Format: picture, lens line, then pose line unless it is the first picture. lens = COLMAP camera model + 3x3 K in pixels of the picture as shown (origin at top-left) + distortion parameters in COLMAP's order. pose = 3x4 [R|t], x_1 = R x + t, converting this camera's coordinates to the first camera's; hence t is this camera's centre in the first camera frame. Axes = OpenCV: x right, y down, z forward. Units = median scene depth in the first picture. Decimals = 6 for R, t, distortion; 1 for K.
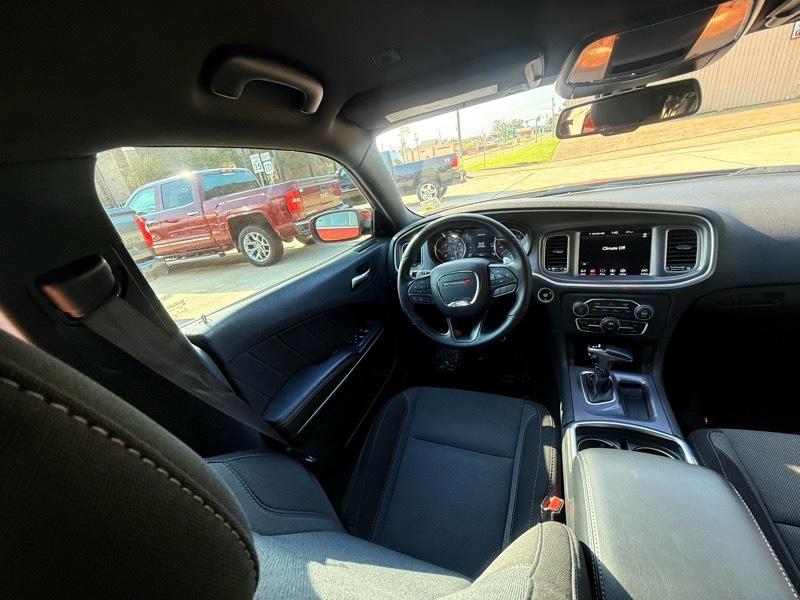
lens RADIAL K [[316.4, 0, 400.0], [0, 316.4, 300.0], [0, 0, 1]] dist [0.000381, -0.000156]
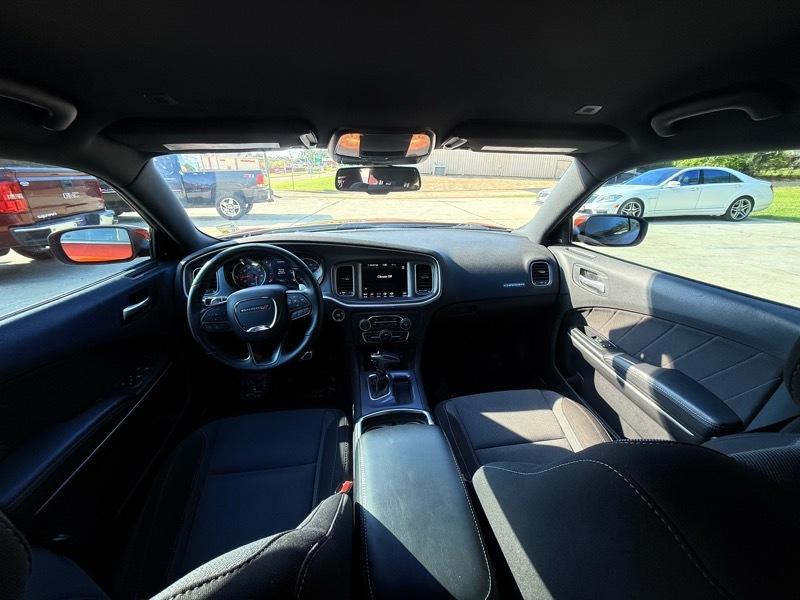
lens RADIAL K [[316.4, 0, 400.0], [0, 316.4, 300.0], [0, 0, 1]] dist [0.000381, -0.000156]
pose [[0.841783, -0.031395, 0.538903, 0.019397], [0.065798, 0.996831, -0.044705, -0.004494], [-0.535792, 0.073091, 0.841181, -0.130026]]
